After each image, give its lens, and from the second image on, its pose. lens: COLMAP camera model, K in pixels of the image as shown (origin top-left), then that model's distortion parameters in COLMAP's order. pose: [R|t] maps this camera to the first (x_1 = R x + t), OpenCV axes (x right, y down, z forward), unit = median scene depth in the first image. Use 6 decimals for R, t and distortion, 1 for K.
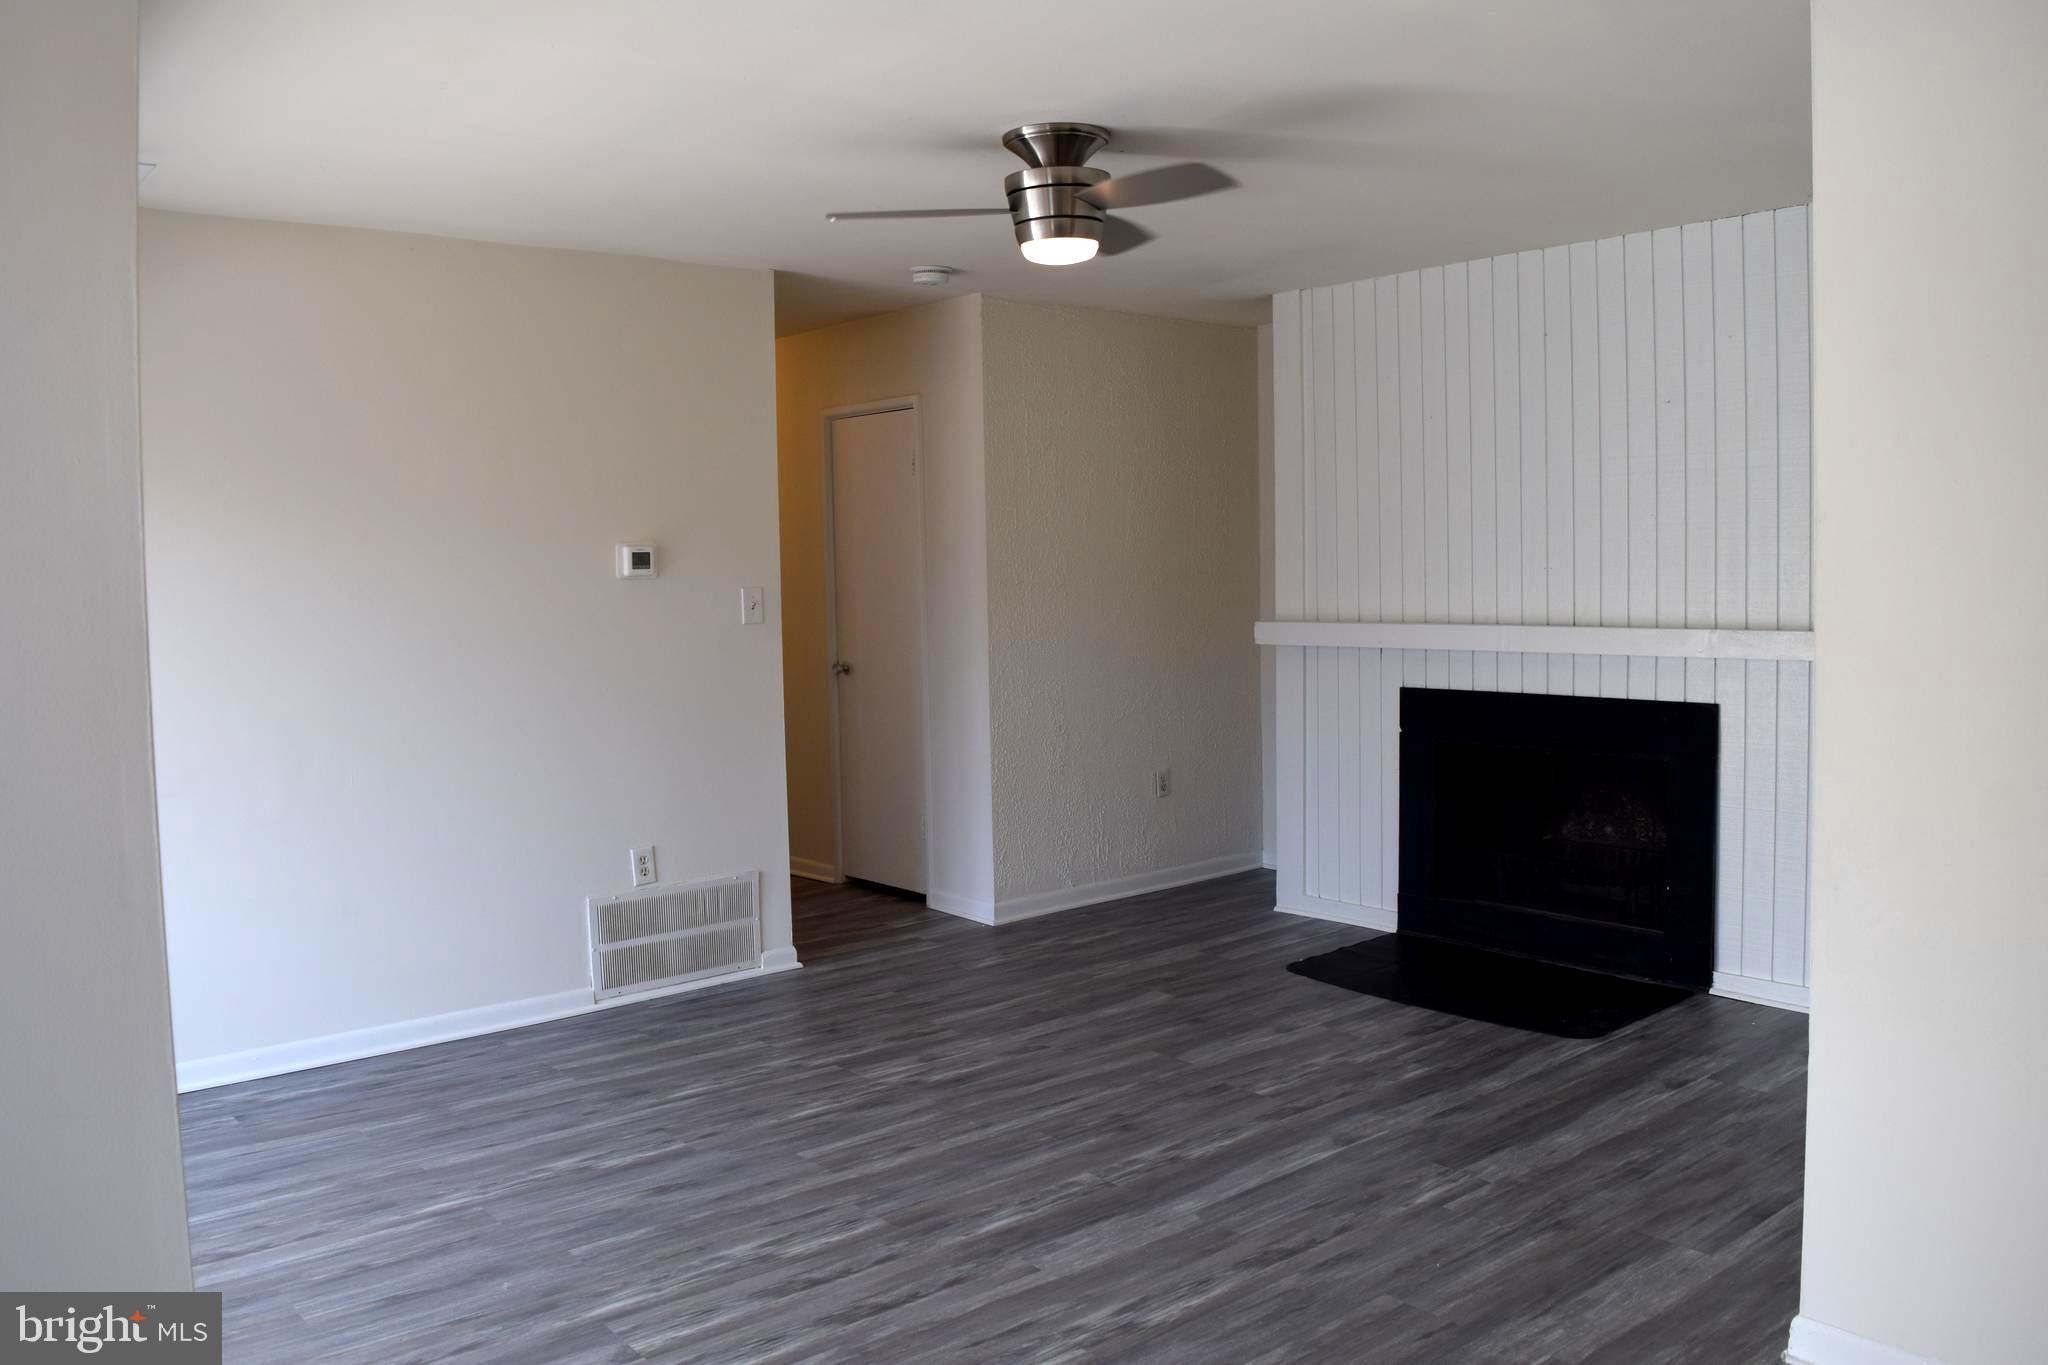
lens RADIAL K [[1601.4, 0, 1034.3], [0, 1601.4, 680.6], [0, 0, 1]] dist [-0.098364, 0.021503]
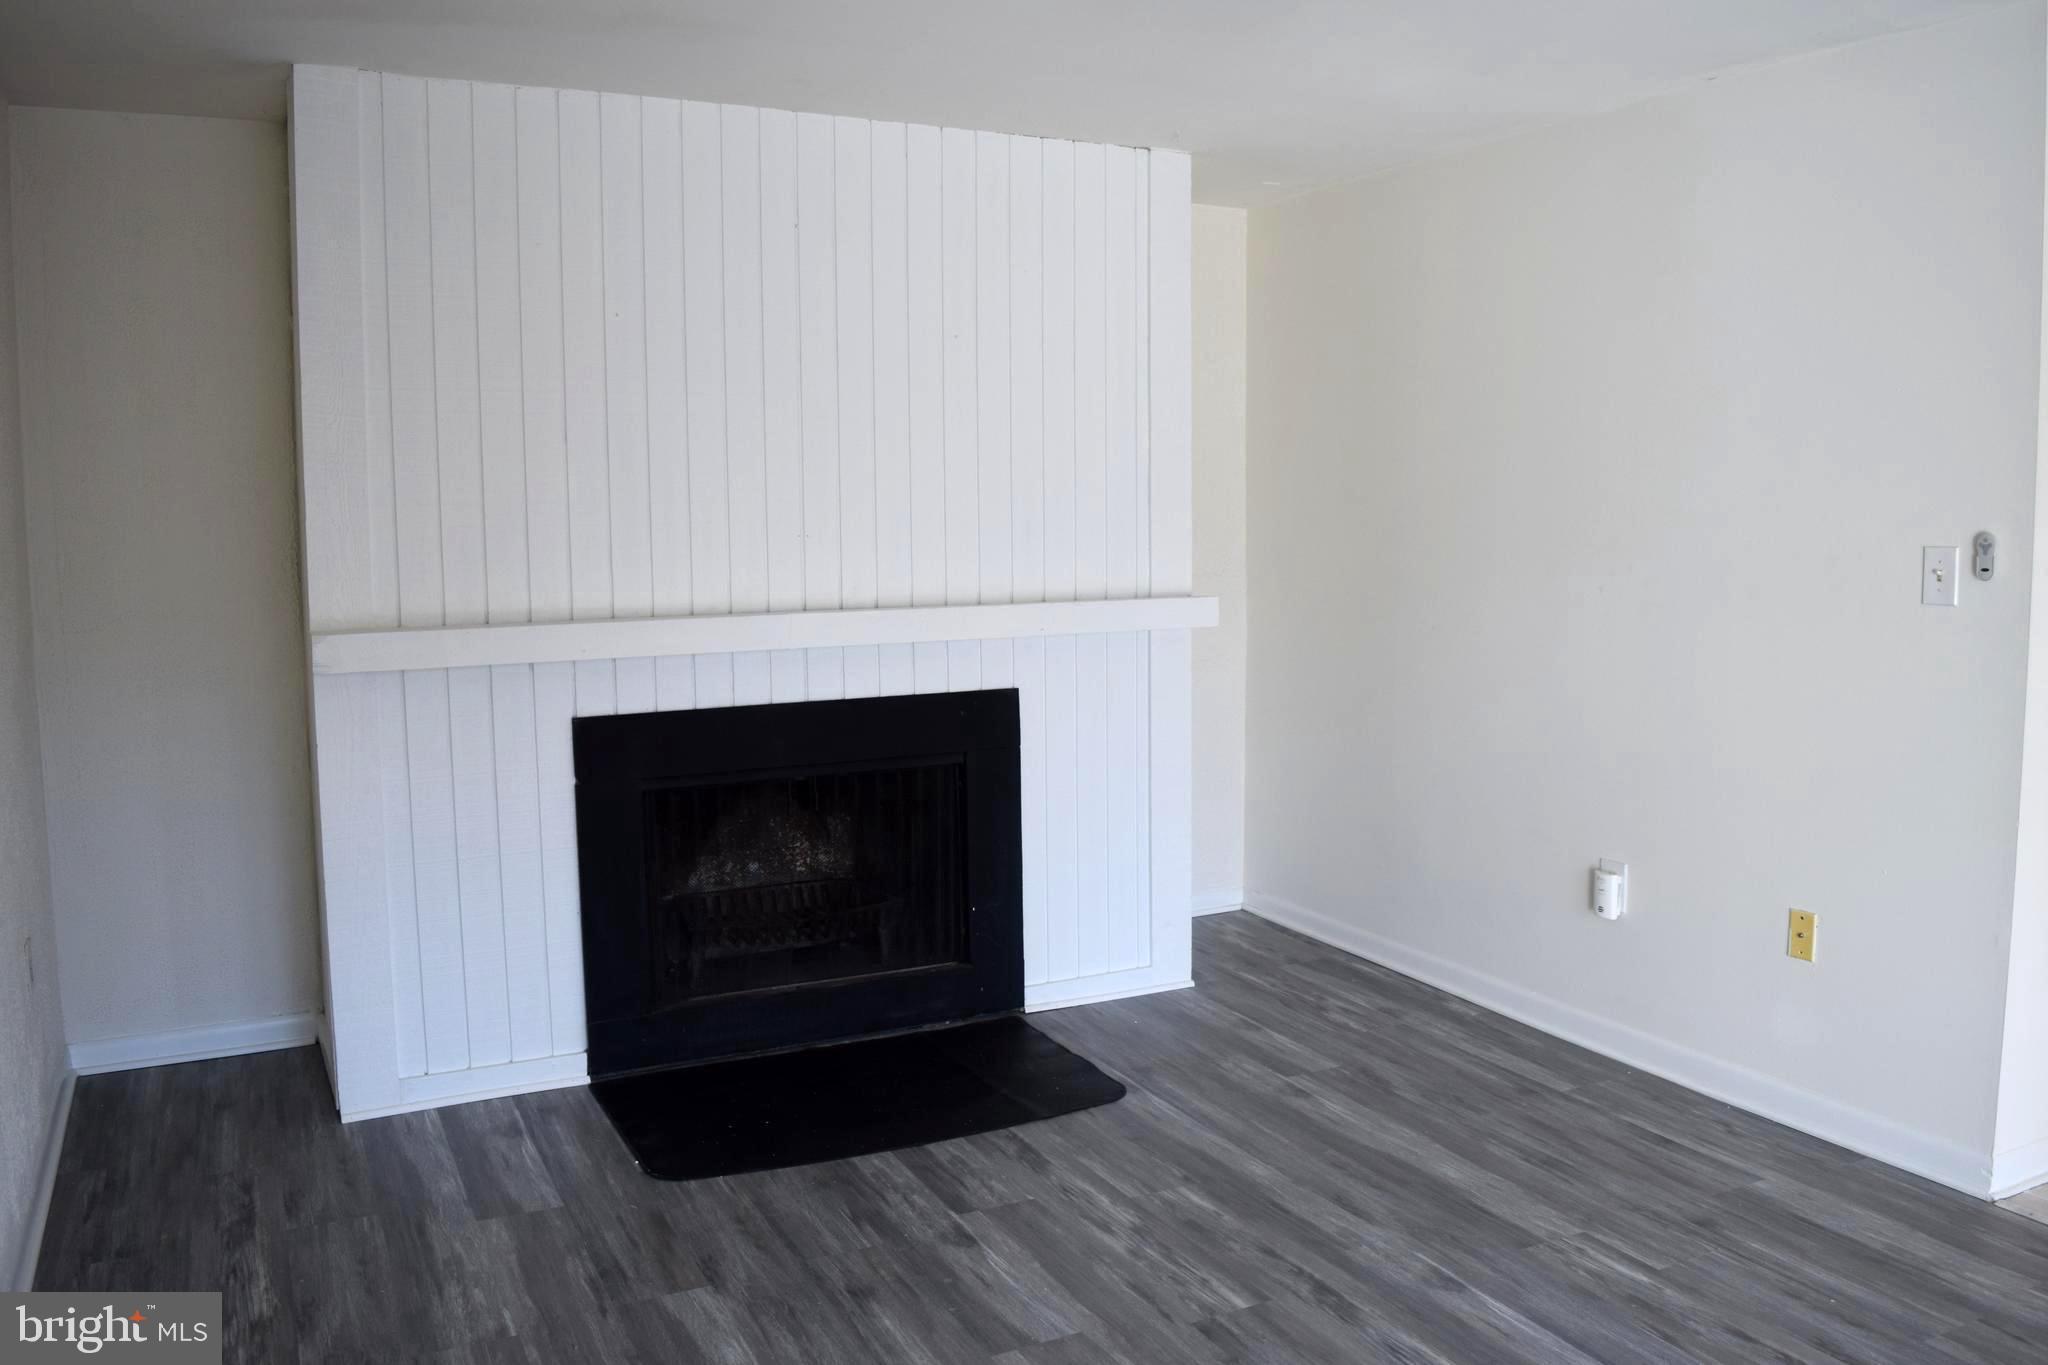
lens RADIAL K [[1601.4, 0, 1029.9], [0, 1601.4, 681.3], [0, 0, 1]] dist [-0.098364, 0.021503]
pose [[0.232728, -0.084813, 0.968837, -0.487722], [0.076981, 0.994671, 0.068583, -0.056176], [-0.969490, 0.058621, 0.238017, 0.876246]]
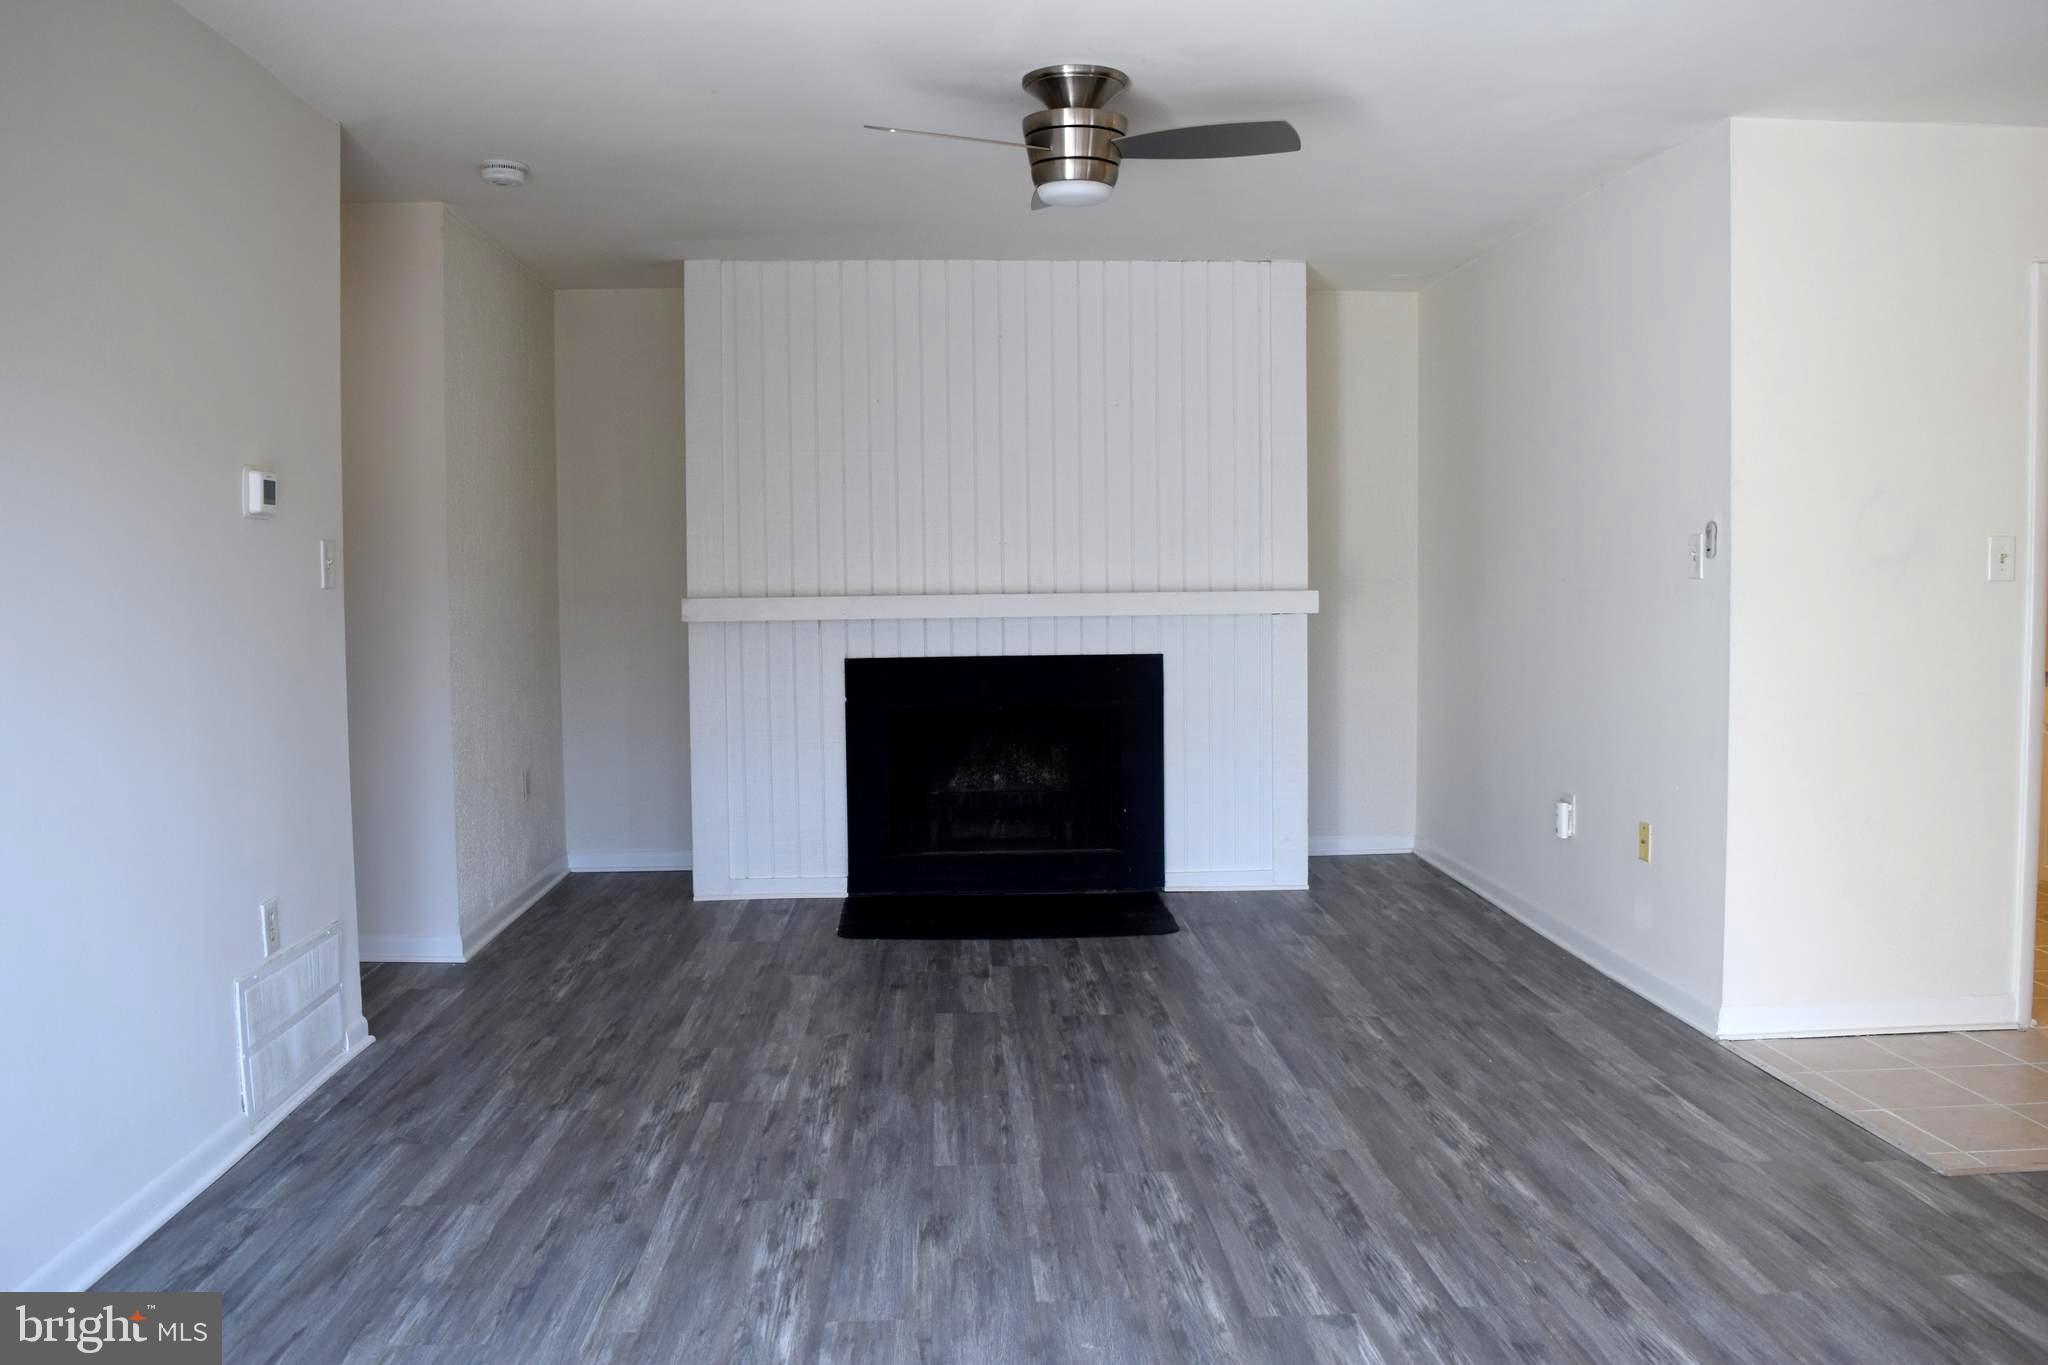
lens RADIAL K [[1601.4, 0, 1034.4], [0, 1601.4, 669.4], [0, 0, 1]] dist [-0.098364, 0.021503]
pose [[0.602073, -0.031710, 0.797811, -0.701592], [0.056407, 0.998404, -0.002885, 0.028312], [-0.796446, 0.046740, 0.602900, 0.366924]]
